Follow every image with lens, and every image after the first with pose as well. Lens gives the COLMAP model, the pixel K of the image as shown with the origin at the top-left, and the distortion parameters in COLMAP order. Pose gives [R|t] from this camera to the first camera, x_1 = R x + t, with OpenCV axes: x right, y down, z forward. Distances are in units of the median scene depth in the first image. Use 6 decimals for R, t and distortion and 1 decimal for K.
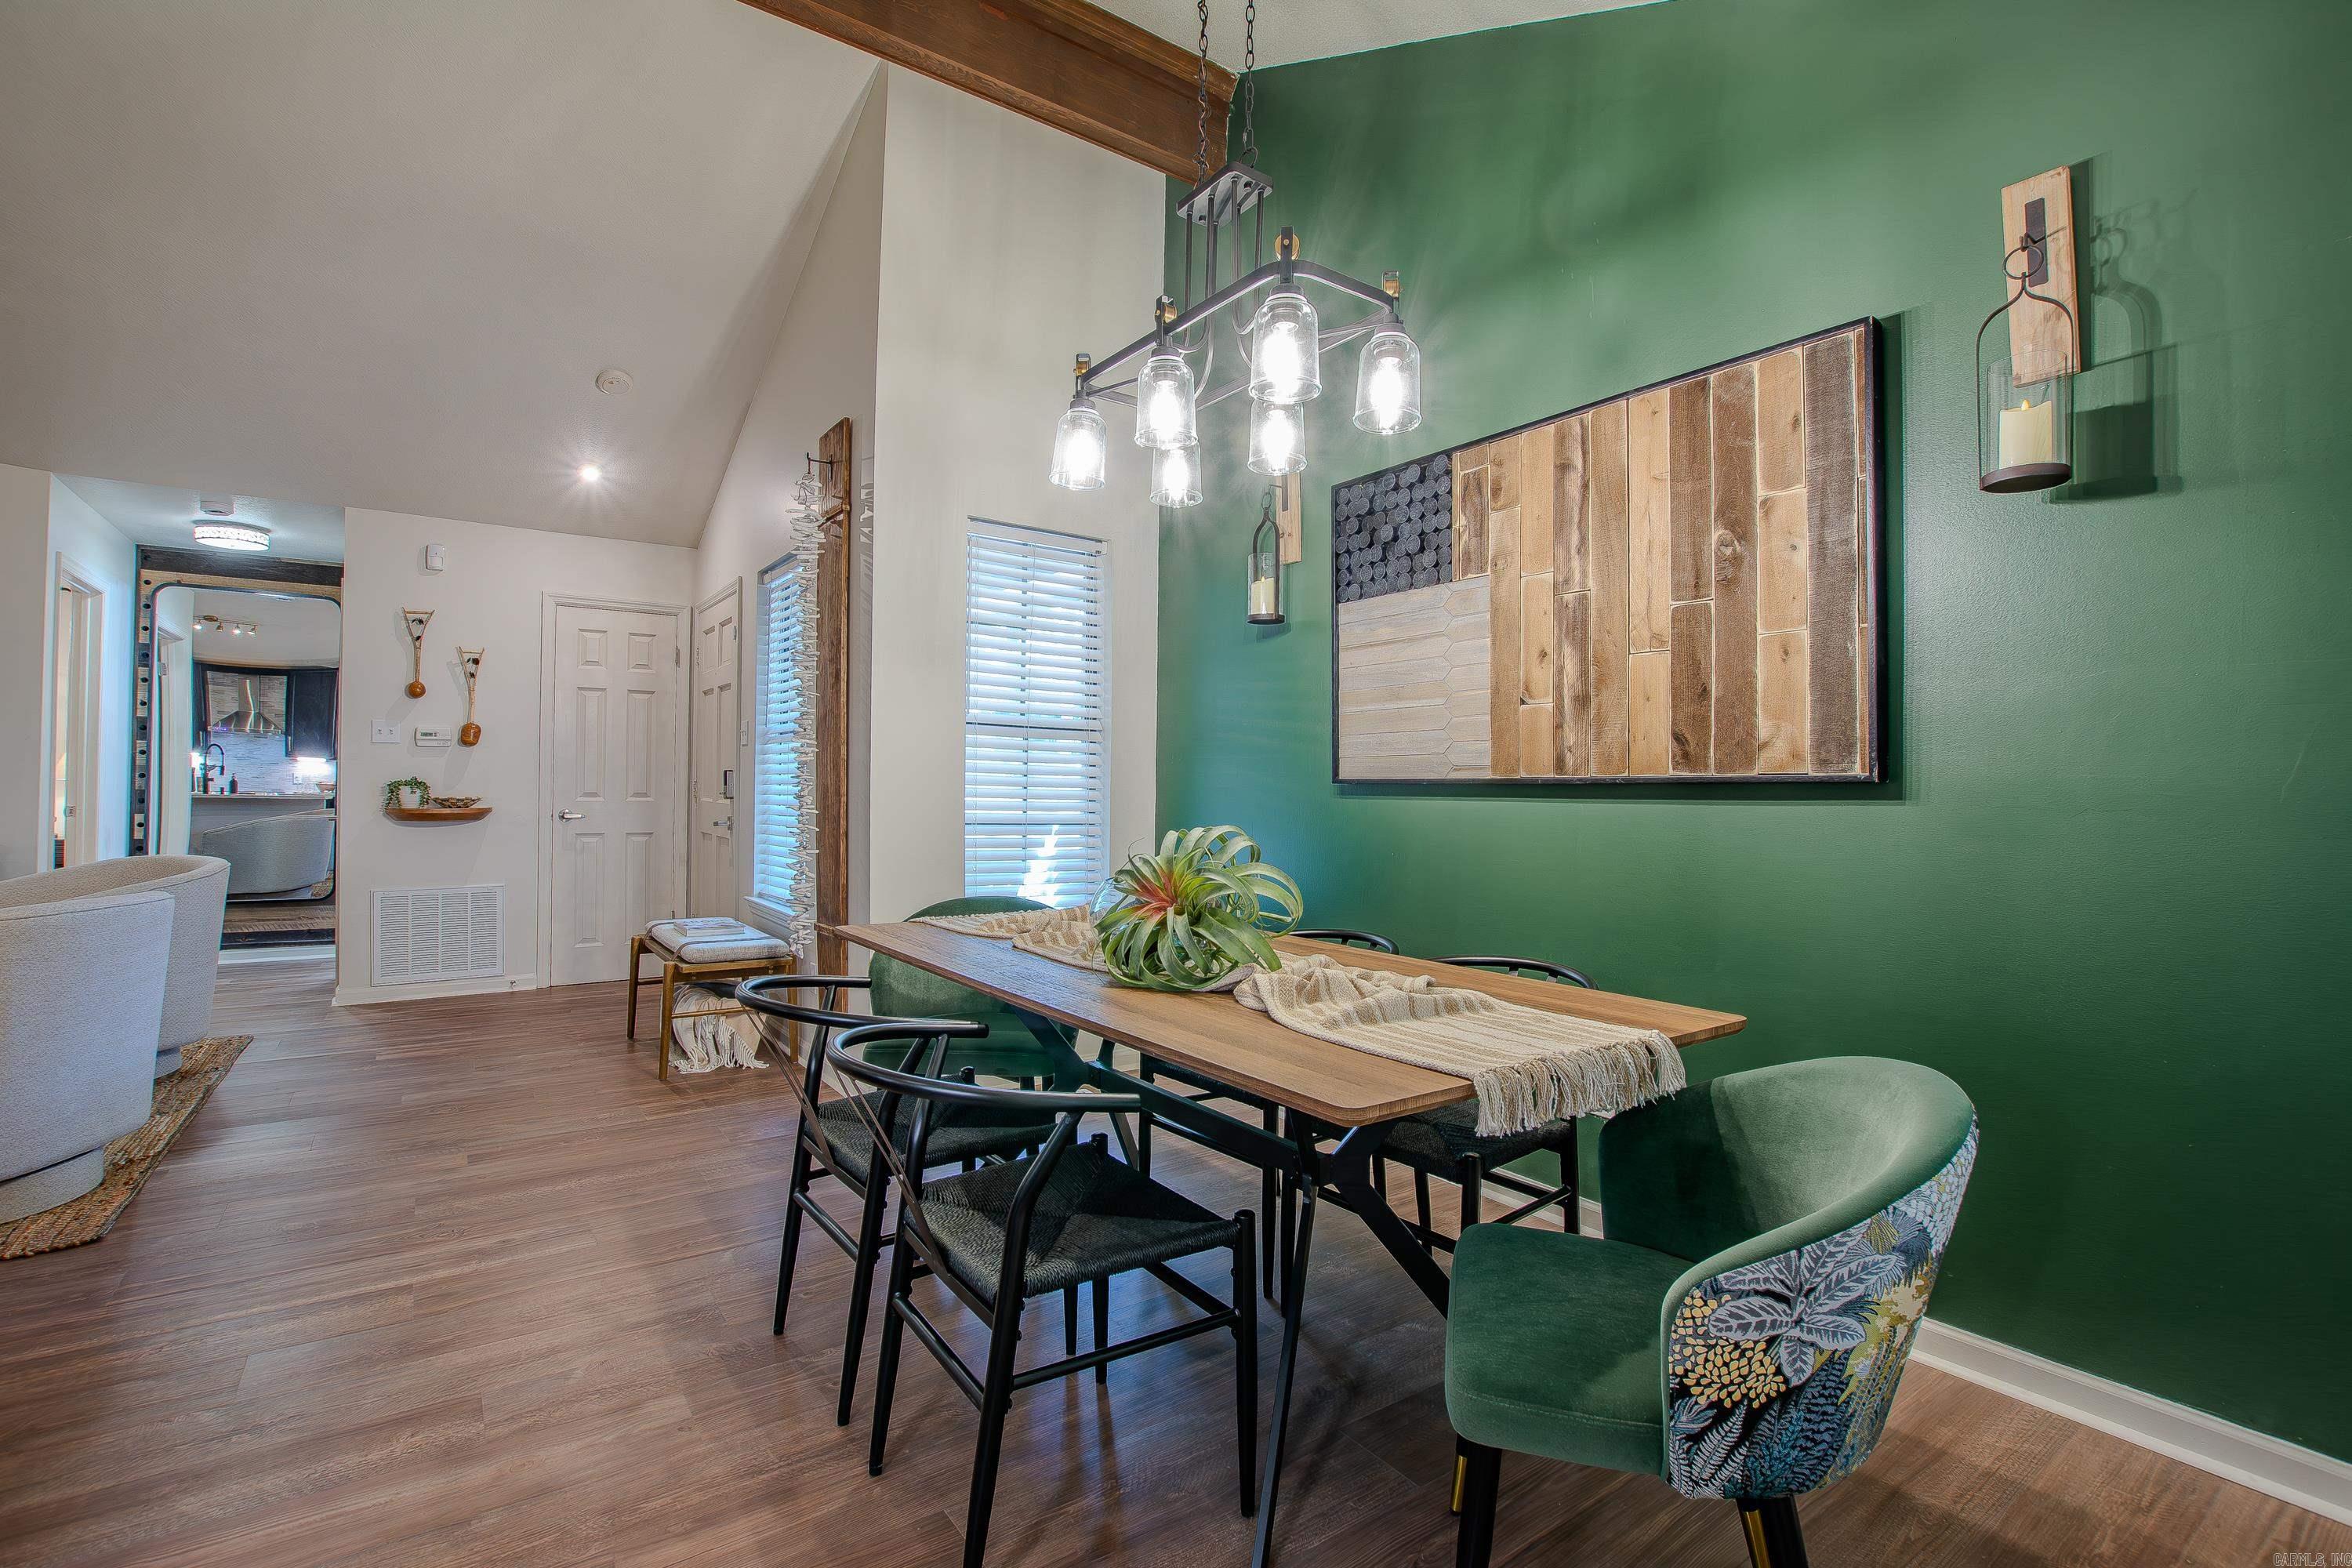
lens RADIAL K [[1041.0, 0, 1162.3], [0, 1041.0, 786.9], [0, 0, 1]] dist [-0.035629, 0.005608]
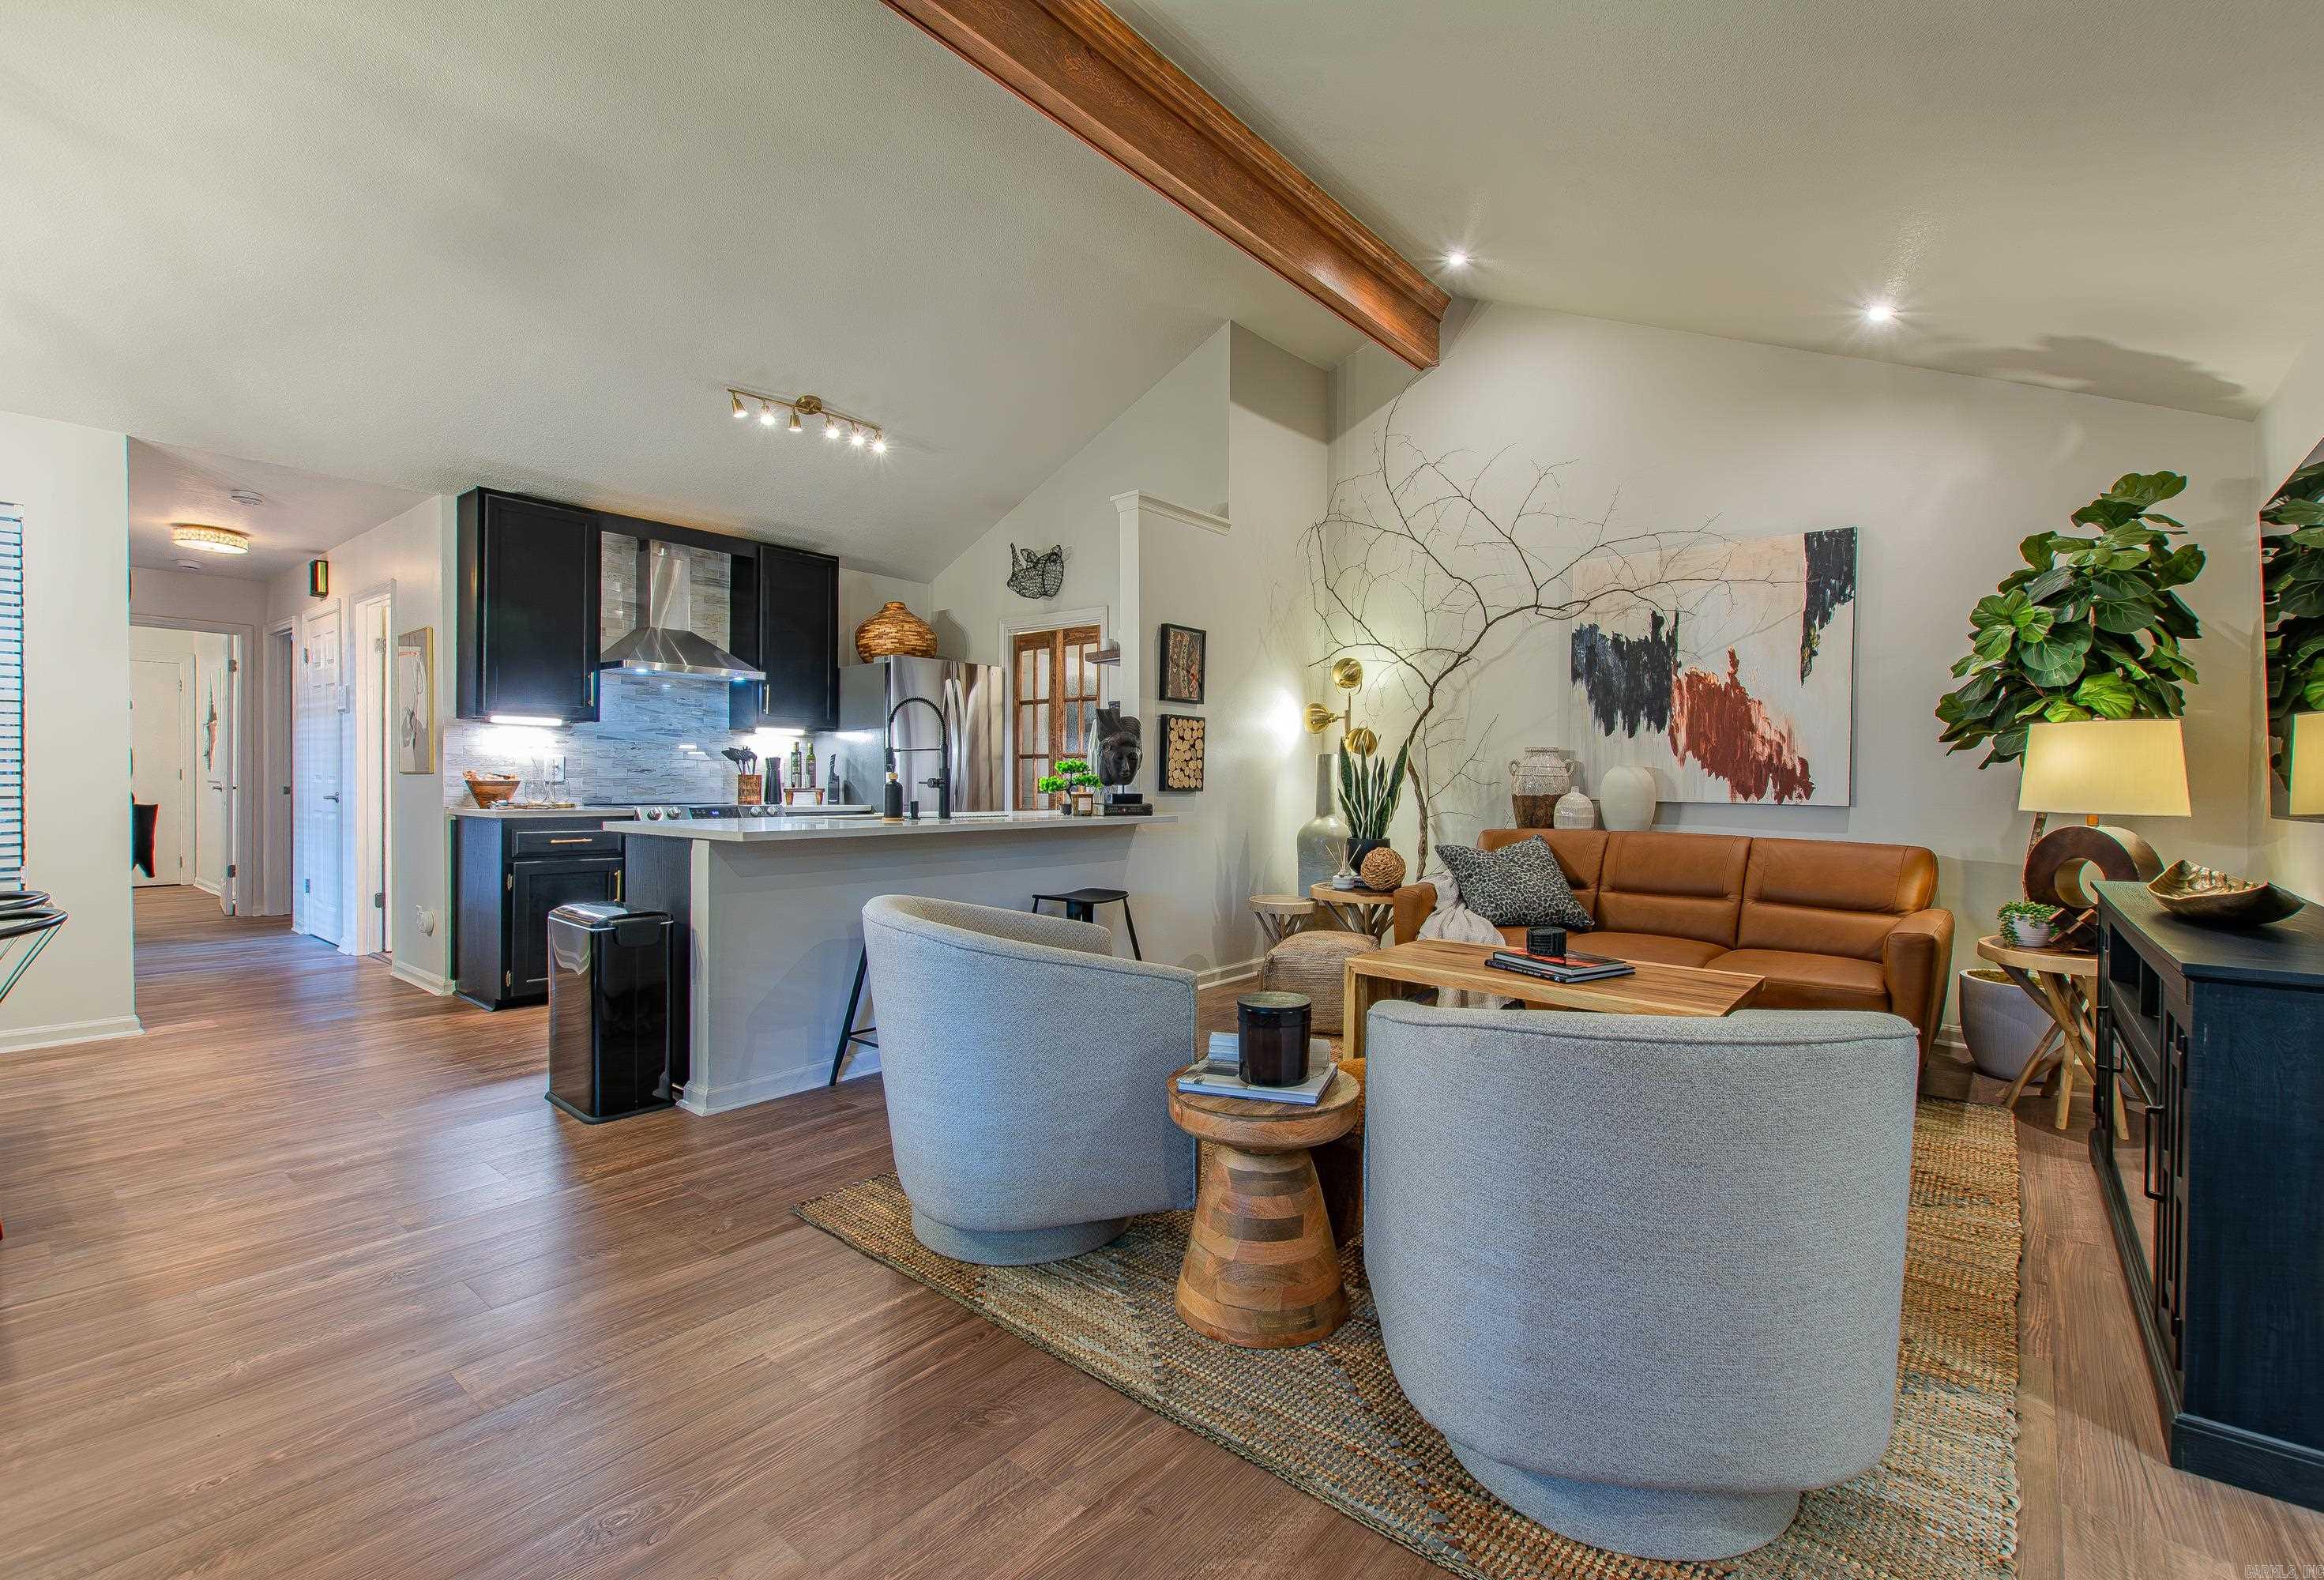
lens RADIAL K [[1023.2, 0, 1192.4], [0, 1023.2, 787.5], [0, 0, 1]] dist [0.006286, -0.000854]
pose [[-0.962556, -0.022683, -0.270131, -0.637512], [-0.025516, 0.999650, 0.006980, -0.006575], [0.269879, 0.013612, -0.962798, 1.172859]]
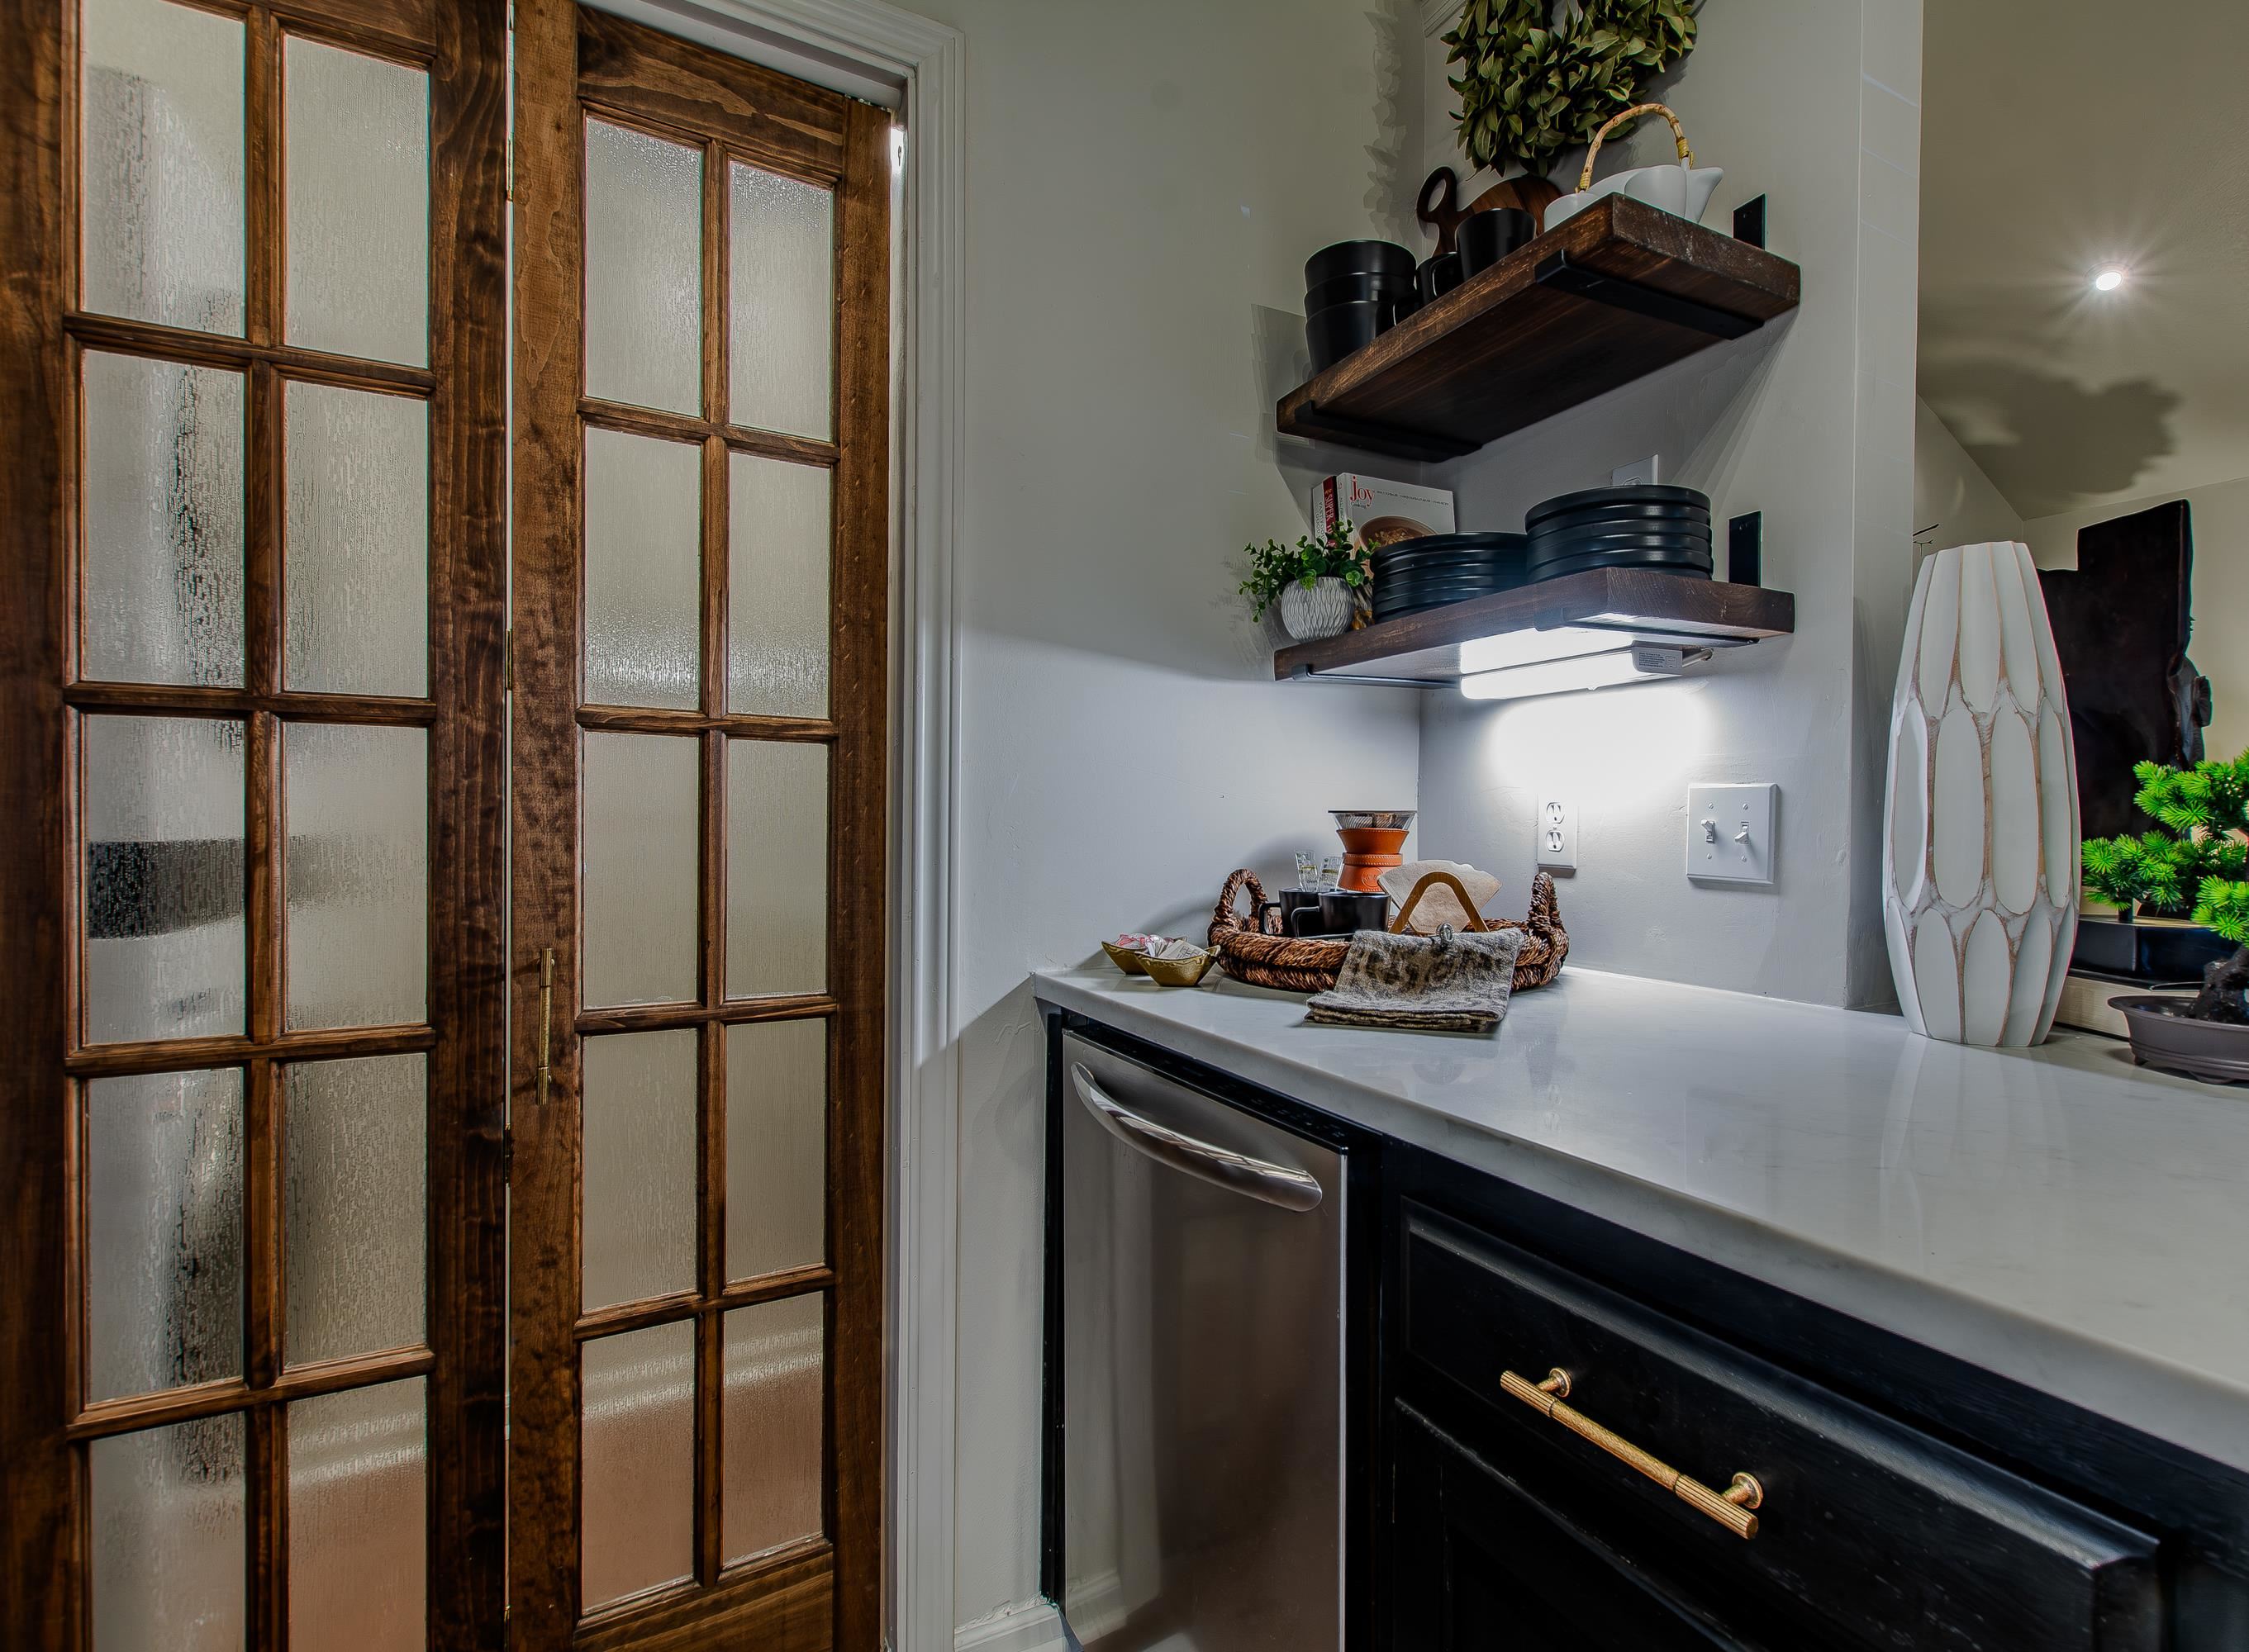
lens RADIAL K [[1113.3, 0, 1250.2], [0, 1113.3, 831.9], [0, 0, 1]] dist [0.001372, -0.002022]
pose [[-0.079351, -0.009554, -0.996801, -0.582438], [-0.012236, 0.999888, -0.008610, -0.007012], [0.996772, 0.011514, -0.079459, -0.092338]]
